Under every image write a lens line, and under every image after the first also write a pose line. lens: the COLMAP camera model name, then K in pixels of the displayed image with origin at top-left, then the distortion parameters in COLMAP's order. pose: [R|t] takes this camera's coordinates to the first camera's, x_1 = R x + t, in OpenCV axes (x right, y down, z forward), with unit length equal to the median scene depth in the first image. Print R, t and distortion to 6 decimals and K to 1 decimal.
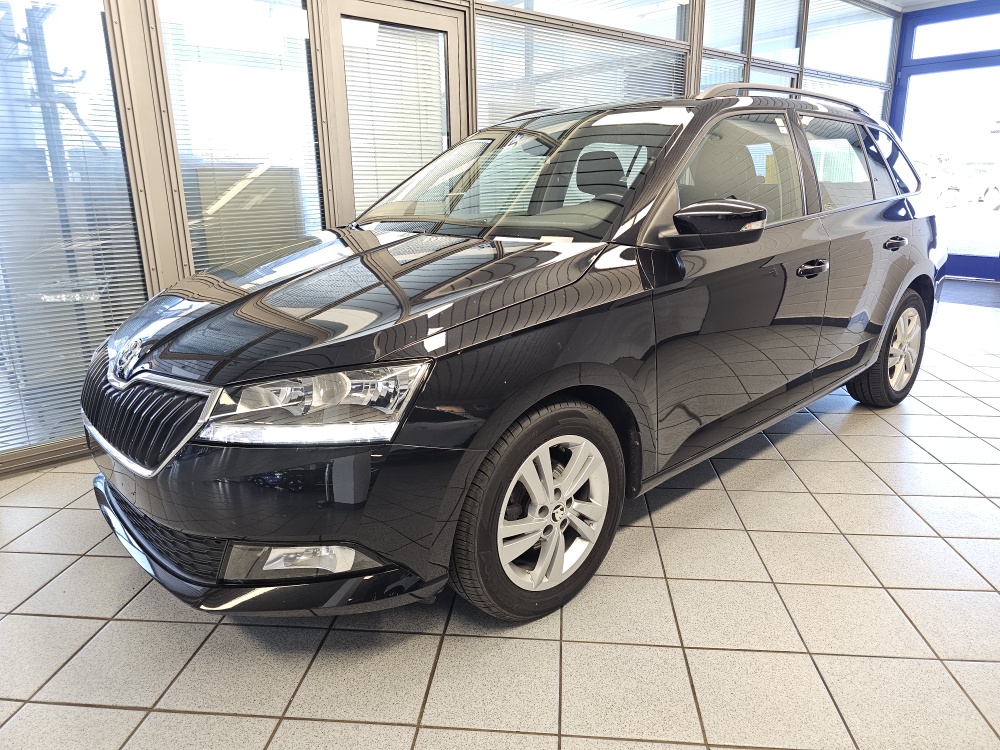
lens RADIAL K [[687.3, 0, 495.3], [0, 687.3, 376.7], [0, 0, 1]] dist [0.001851, -0.023908]
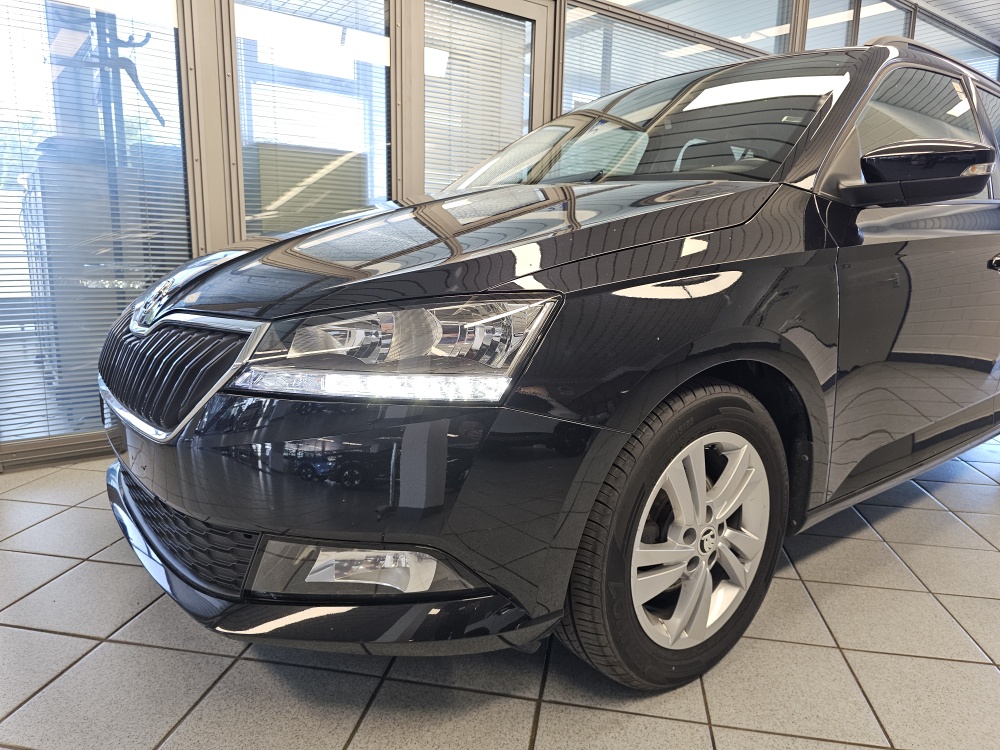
lens RADIAL K [[696.3, 0, 470.4], [0, 696.3, 379.5], [0, 0, 1]] dist [-0.000097, -0.019431]
pose [[0.994221, 0.049843, -0.095075, -0.094998], [-0.057279, 0.995373, -0.077151, 0.101991], [0.090790, 0.082151, 0.992476, 0.244596]]
